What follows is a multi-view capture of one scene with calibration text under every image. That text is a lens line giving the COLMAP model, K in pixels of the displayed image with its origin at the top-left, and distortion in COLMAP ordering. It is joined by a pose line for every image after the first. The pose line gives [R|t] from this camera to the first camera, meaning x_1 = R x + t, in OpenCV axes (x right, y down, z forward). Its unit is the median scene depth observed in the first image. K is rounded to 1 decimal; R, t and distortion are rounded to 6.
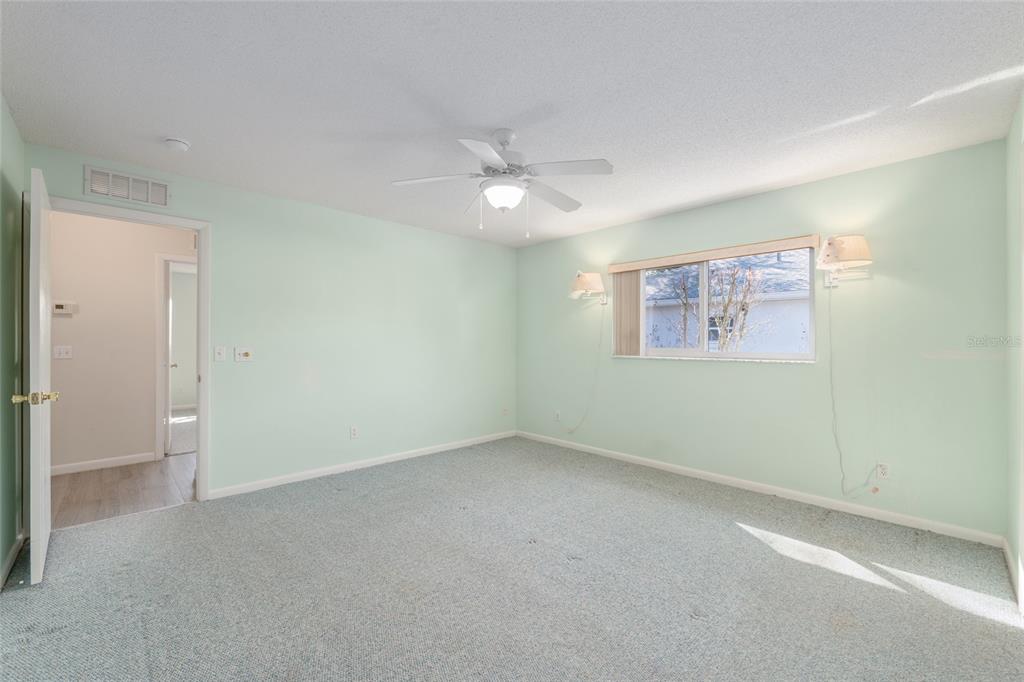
lens RADIAL K [[423.3, 0, 508.3], [0, 423.3, 344.7], [0, 0, 1]] dist [-0.007964, -0.000896]
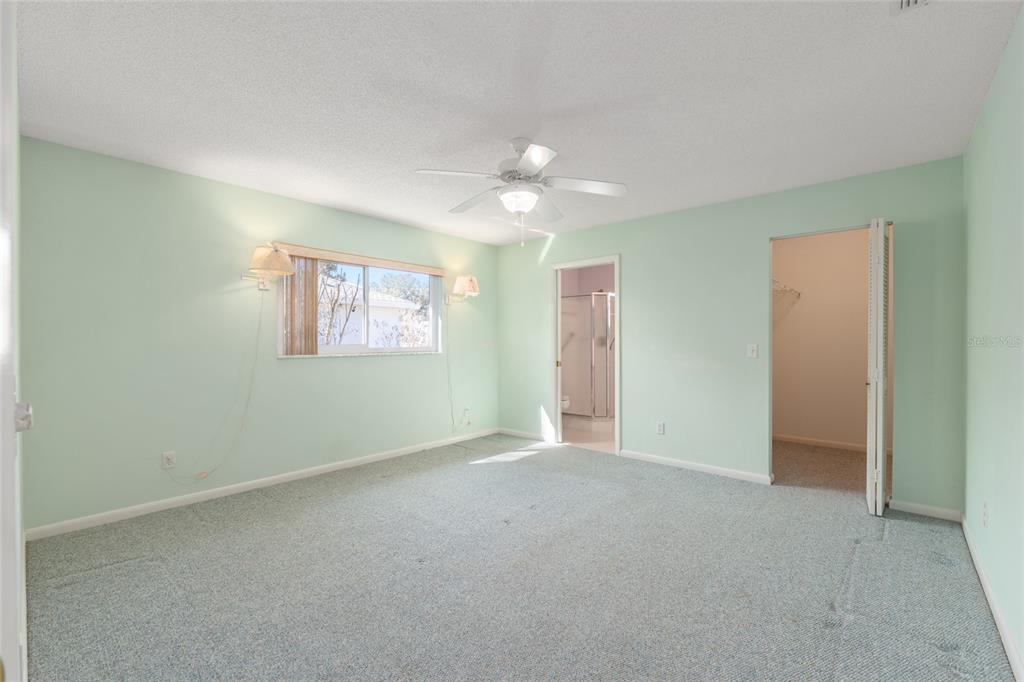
lens RADIAL K [[438.9, 0, 511.5], [0, 438.9, 341.4], [0, 0, 1]] dist [-0.008506, 0.000298]
pose [[-0.098589, -0.005835, 0.995111, -0.834484], [0.005669, 0.999963, 0.006425, -0.006530], [-0.995112, 0.006275, -0.098552, 0.857100]]
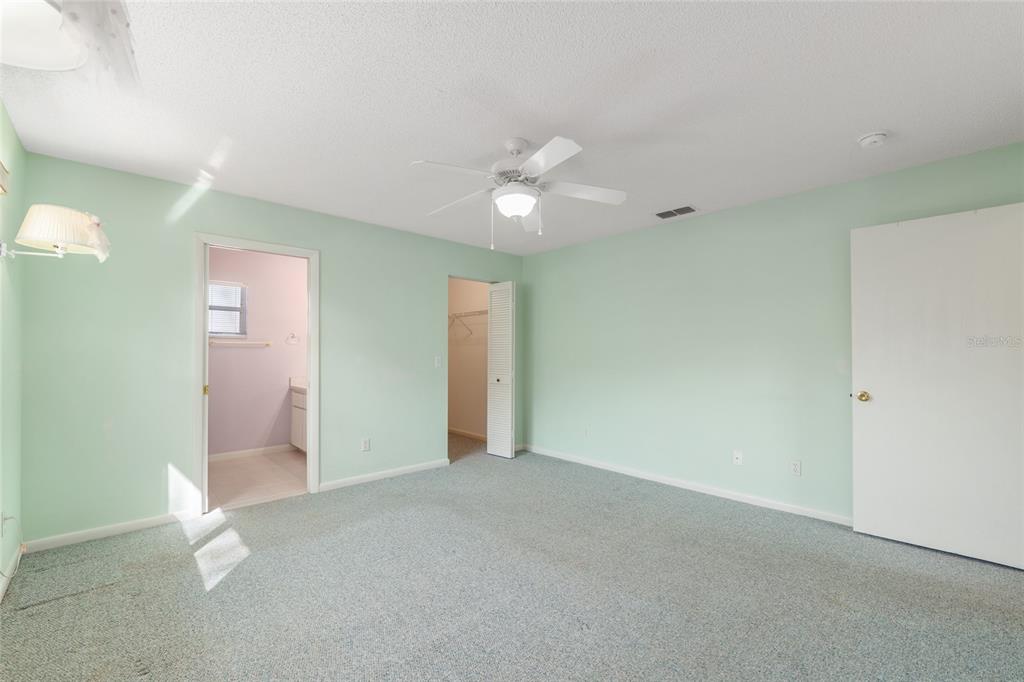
lens RADIAL K [[423.3, 0, 511.4], [0, 423.3, 349.1], [0, 0, 1]] dist [-0.007964, -0.000896]
pose [[-0.999990, 0.003268, -0.003026, 0.003322], [0.003306, 0.999918, -0.012349, 0.005595], [0.002986, -0.012359, -0.999919, 1.495448]]
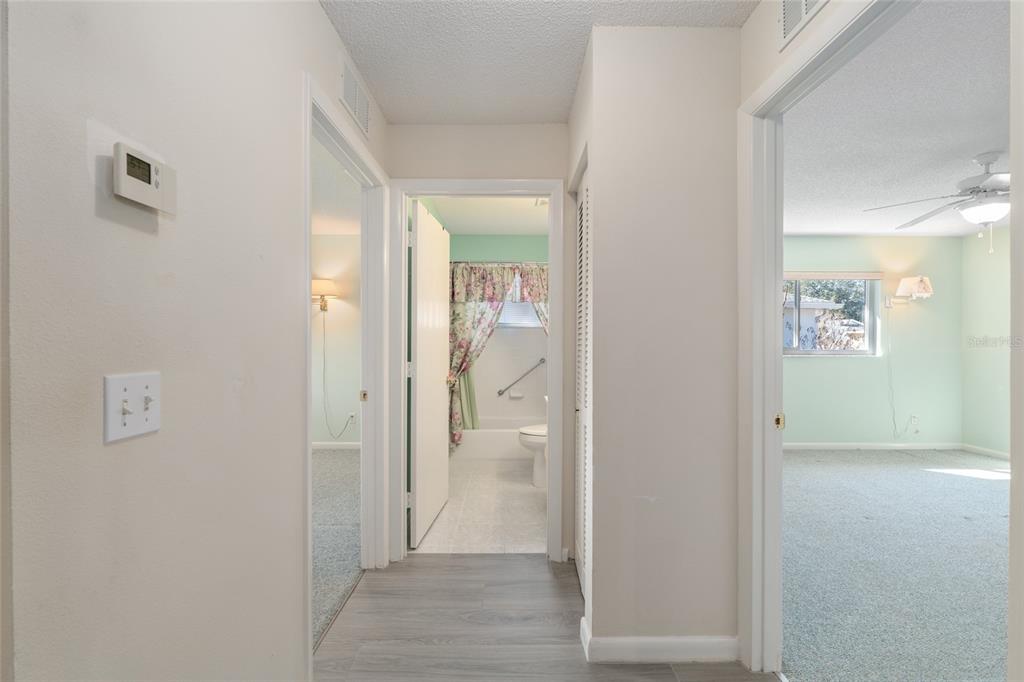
lens RADIAL K [[438.9, 0, 502.8], [0, 438.9, 342.8], [0, 0, 1]] dist [-0.008506, 0.000298]
pose [[0.684589, -0.003396, 0.728921, -1.294960], [0.003751, 0.999992, 0.001136, -0.012291], [-0.728919, 0.001957, 0.684597, 0.868285]]
